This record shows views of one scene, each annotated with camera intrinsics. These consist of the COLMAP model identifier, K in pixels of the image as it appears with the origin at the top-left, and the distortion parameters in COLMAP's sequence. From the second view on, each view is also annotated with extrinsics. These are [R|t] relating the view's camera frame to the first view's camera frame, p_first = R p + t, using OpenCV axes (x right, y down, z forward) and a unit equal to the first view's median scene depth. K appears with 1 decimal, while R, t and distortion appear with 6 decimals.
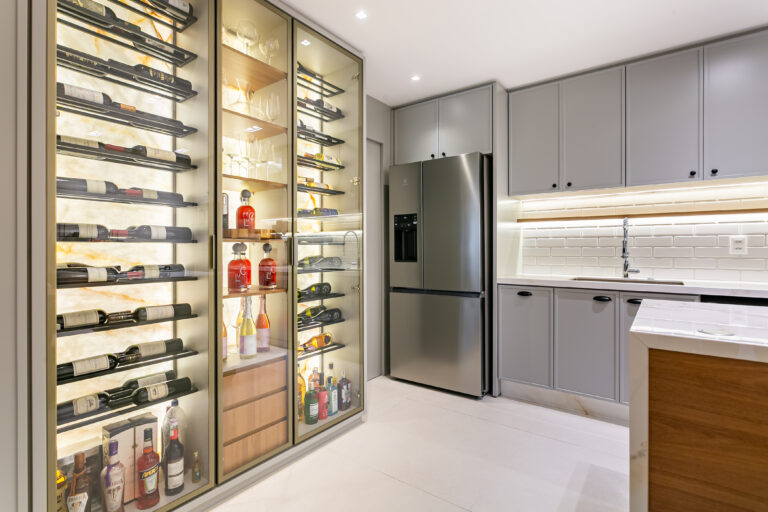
lens RADIAL K [[377.1, 0, 380.5], [0, 377.1, 250.4], [0, 0, 1]] dist [-0.006265, 0.000733]
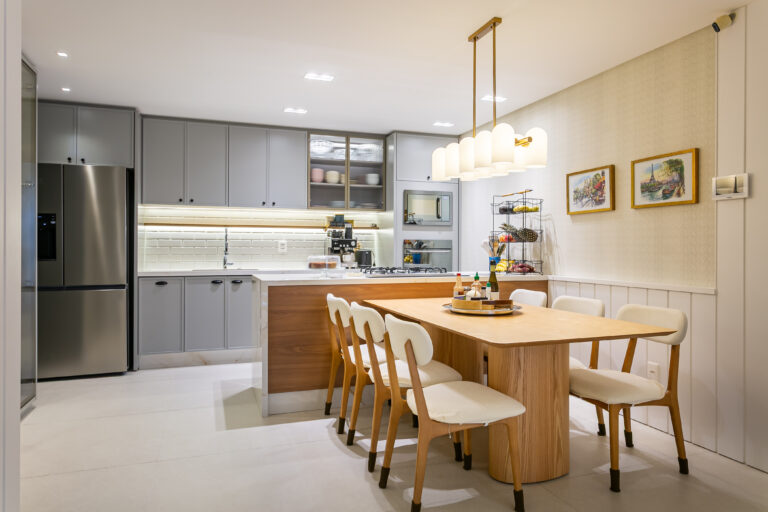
lens RADIAL K [[500.2, 0, 378.6], [0, 500.2, 247.8], [0, 0, 1]] dist [-0.003386, 0.005019]
pose [[0.555206, 0.003846, 0.831704, -0.717830], [-0.000146, 0.999990, -0.004527, 0.002574], [-0.831713, 0.002392, 0.555200, -0.644742]]
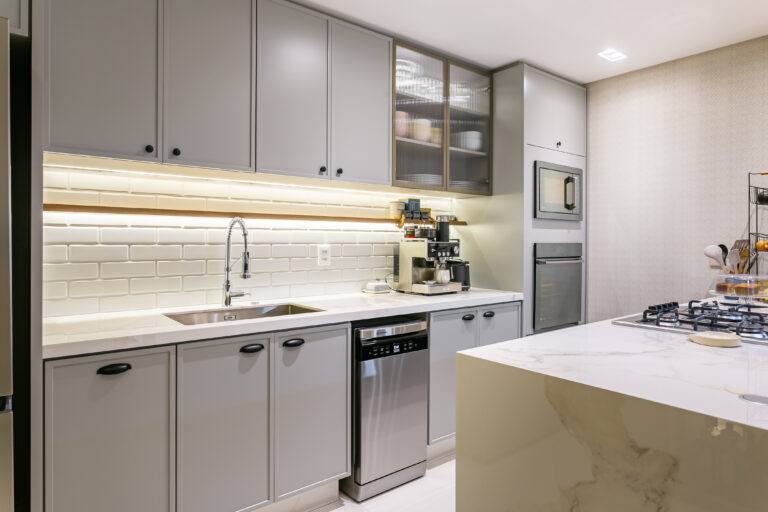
lens RADIAL K [[471.9, 0, 385.1], [0, 471.9, 239.2], [0, 0, 1]] dist [-0.013938, -0.000350]
pose [[0.241886, 0.004399, 0.970295, -0.116637], [0.000637, 0.999989, -0.004693, -0.049505], [-0.970304, 0.001753, 0.241881, 0.614557]]
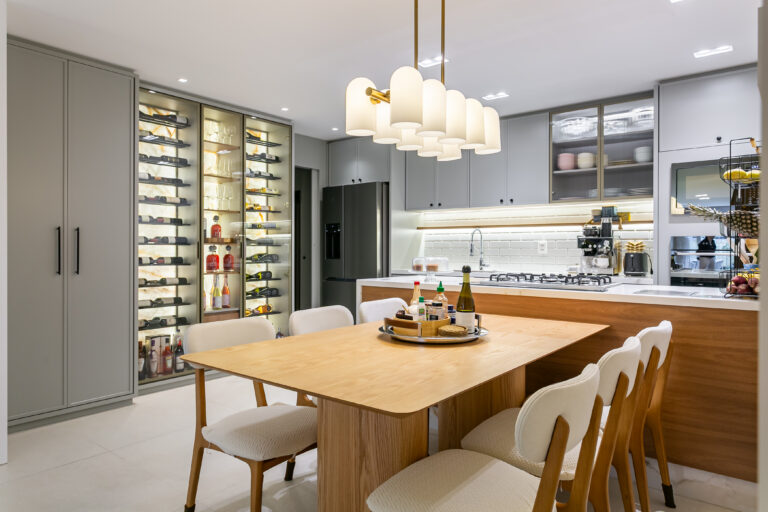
lens RADIAL K [[500.2, 0, 382.1], [0, 500.2, 250.6], [0, 0, 1]] dist [-0.003386, 0.005019]
pose [[0.999651, 0.003773, -0.026148, 0.386227], [-0.003817, 0.999991, -0.001609, 0.004830], [0.026142, 0.001708, 0.999657, -1.060518]]
